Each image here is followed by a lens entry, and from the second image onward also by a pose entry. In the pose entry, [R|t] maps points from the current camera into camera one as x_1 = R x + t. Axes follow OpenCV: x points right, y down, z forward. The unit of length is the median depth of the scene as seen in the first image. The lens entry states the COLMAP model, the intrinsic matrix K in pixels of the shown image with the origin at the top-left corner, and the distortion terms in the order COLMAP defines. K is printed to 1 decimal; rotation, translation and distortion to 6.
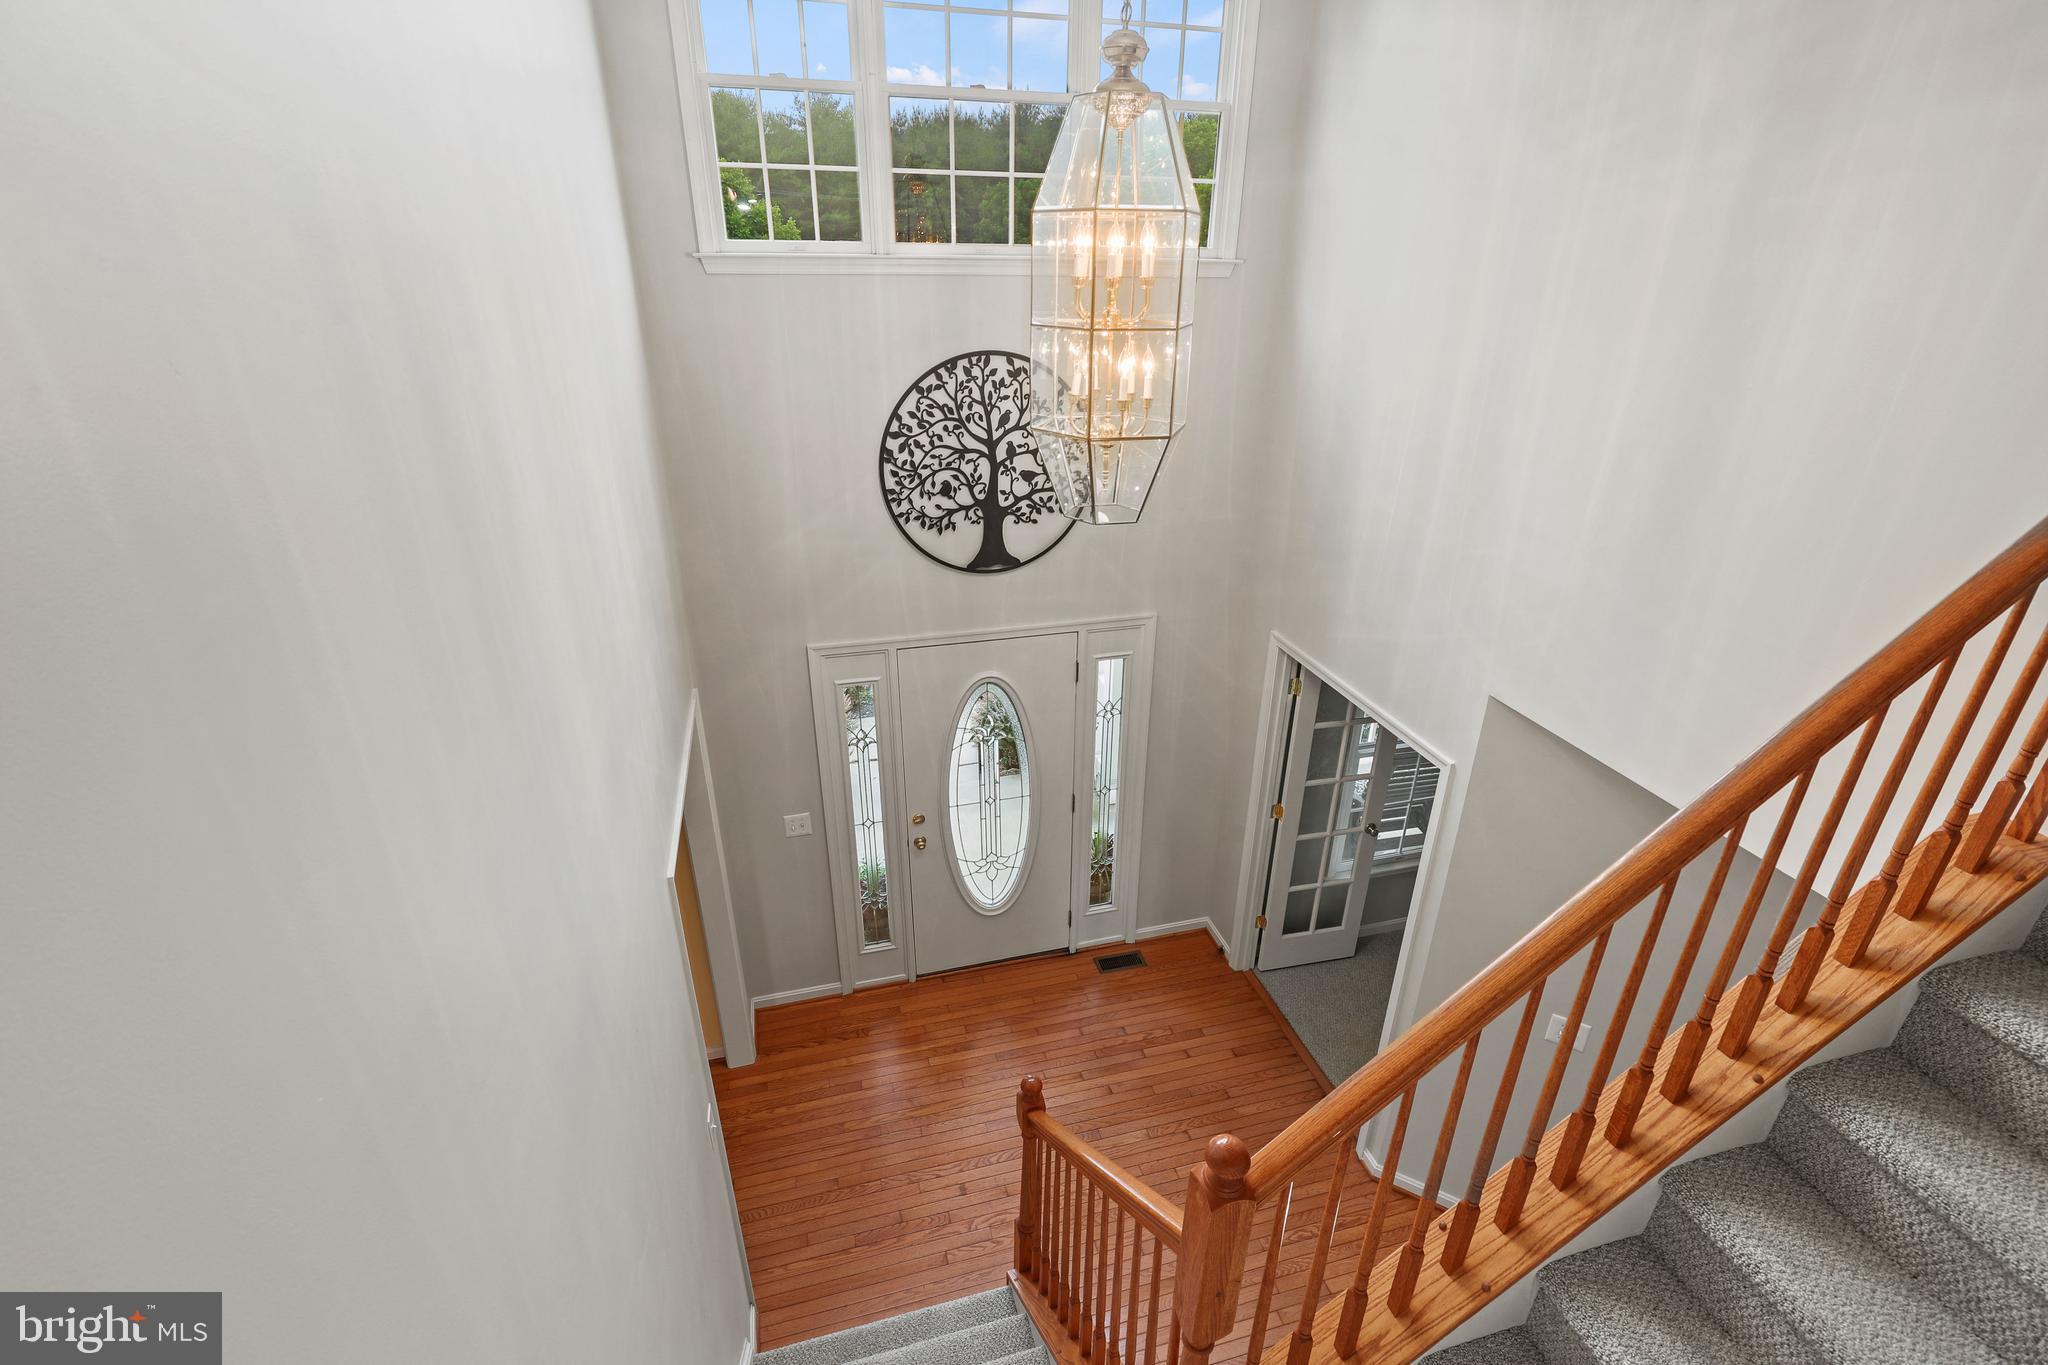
lens RADIAL K [[936.3, 0, 1037.2], [0, 936.3, 676.0], [0, 0, 1]] dist [-0.001566, 0.001356]
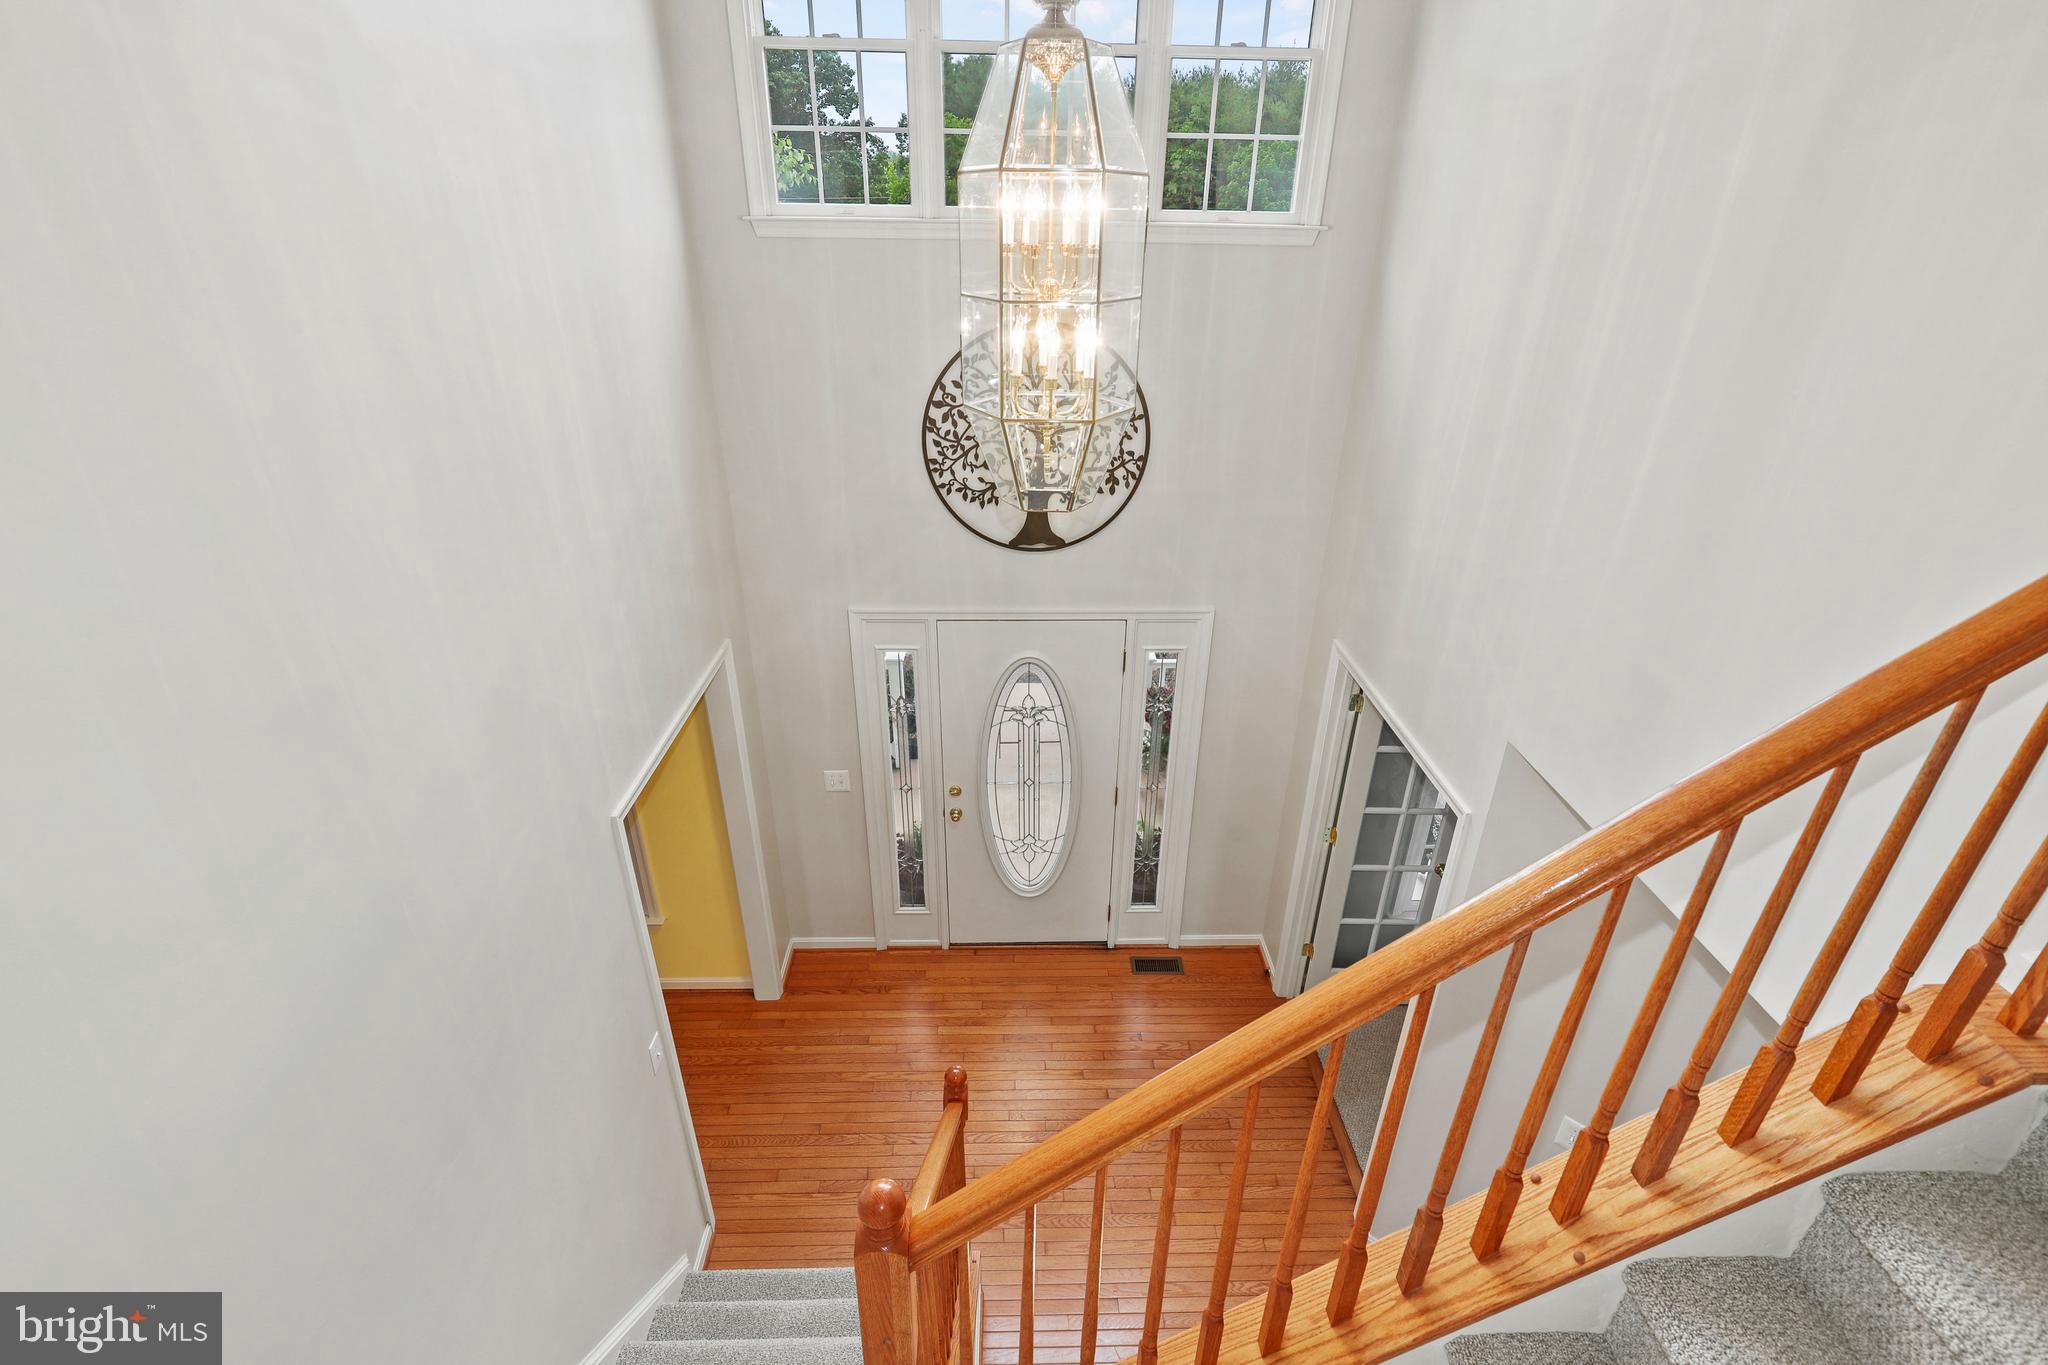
lens RADIAL K [[936.3, 0, 1032.8], [0, 936.3, 677.5], [0, 0, 1]] dist [-0.001566, 0.001356]
pose [[0.970751, 0.110390, -0.213208, 0.179103], [-0.103644, 0.993702, 0.042598, -0.022099], [0.216567, -0.019255, 0.976078, 0.049450]]
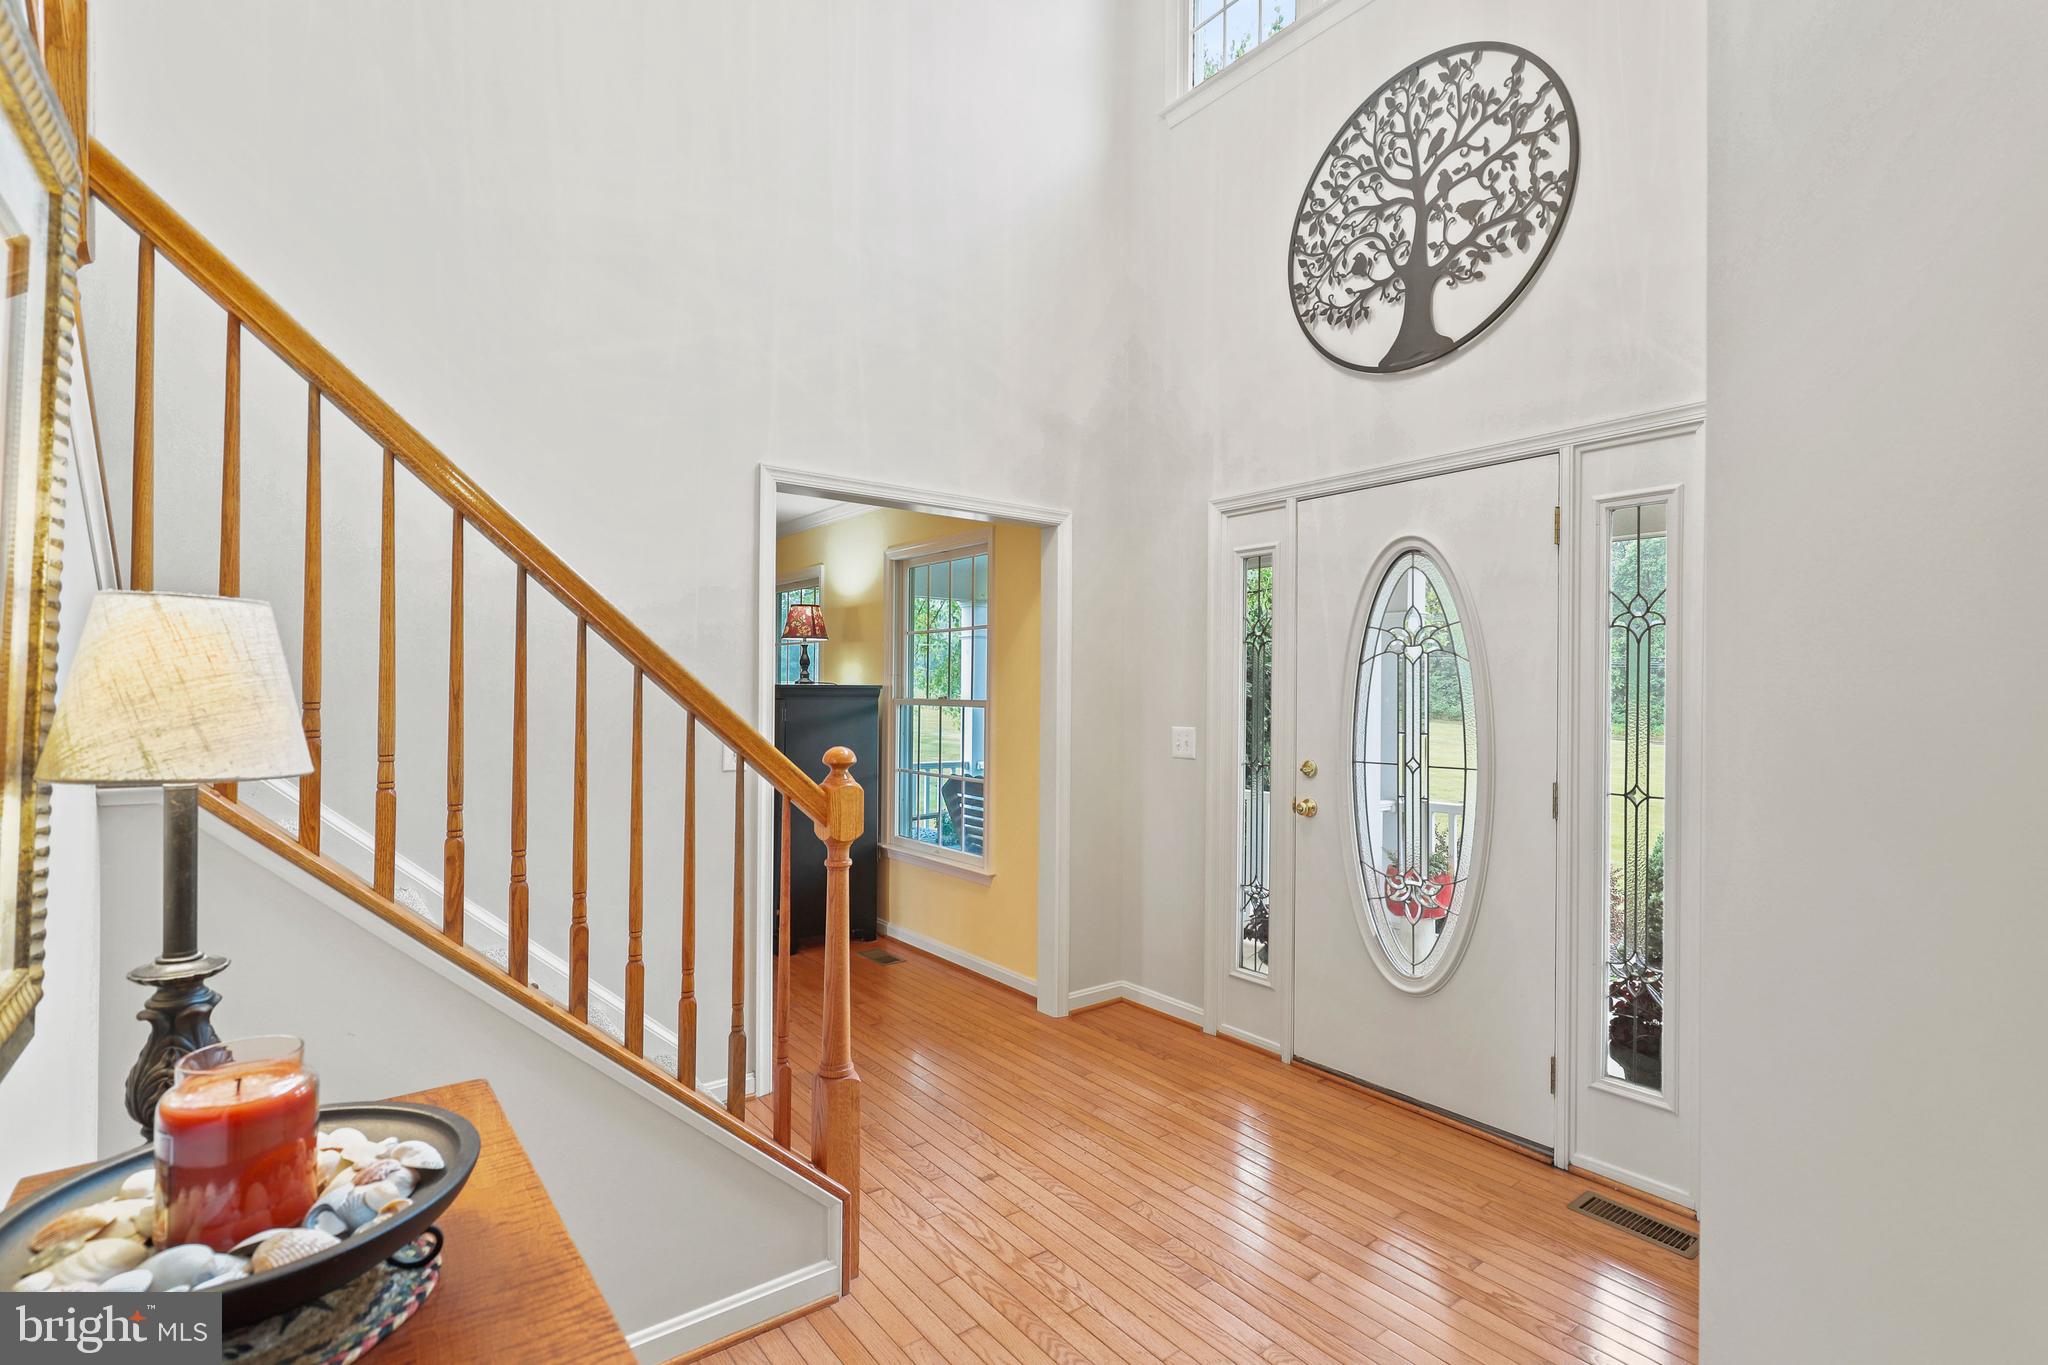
lens RADIAL K [[936.3, 0, 1058.3], [0, 936.3, 698.8], [0, 0, 1]] dist [-0.001566, 0.001356]
pose [[0.404229, -0.007714, -0.914625, 0.496035], [-0.392565, 0.901717, -0.181104, 0.352193], [0.826130, 0.432257, 0.361472, 0.670670]]
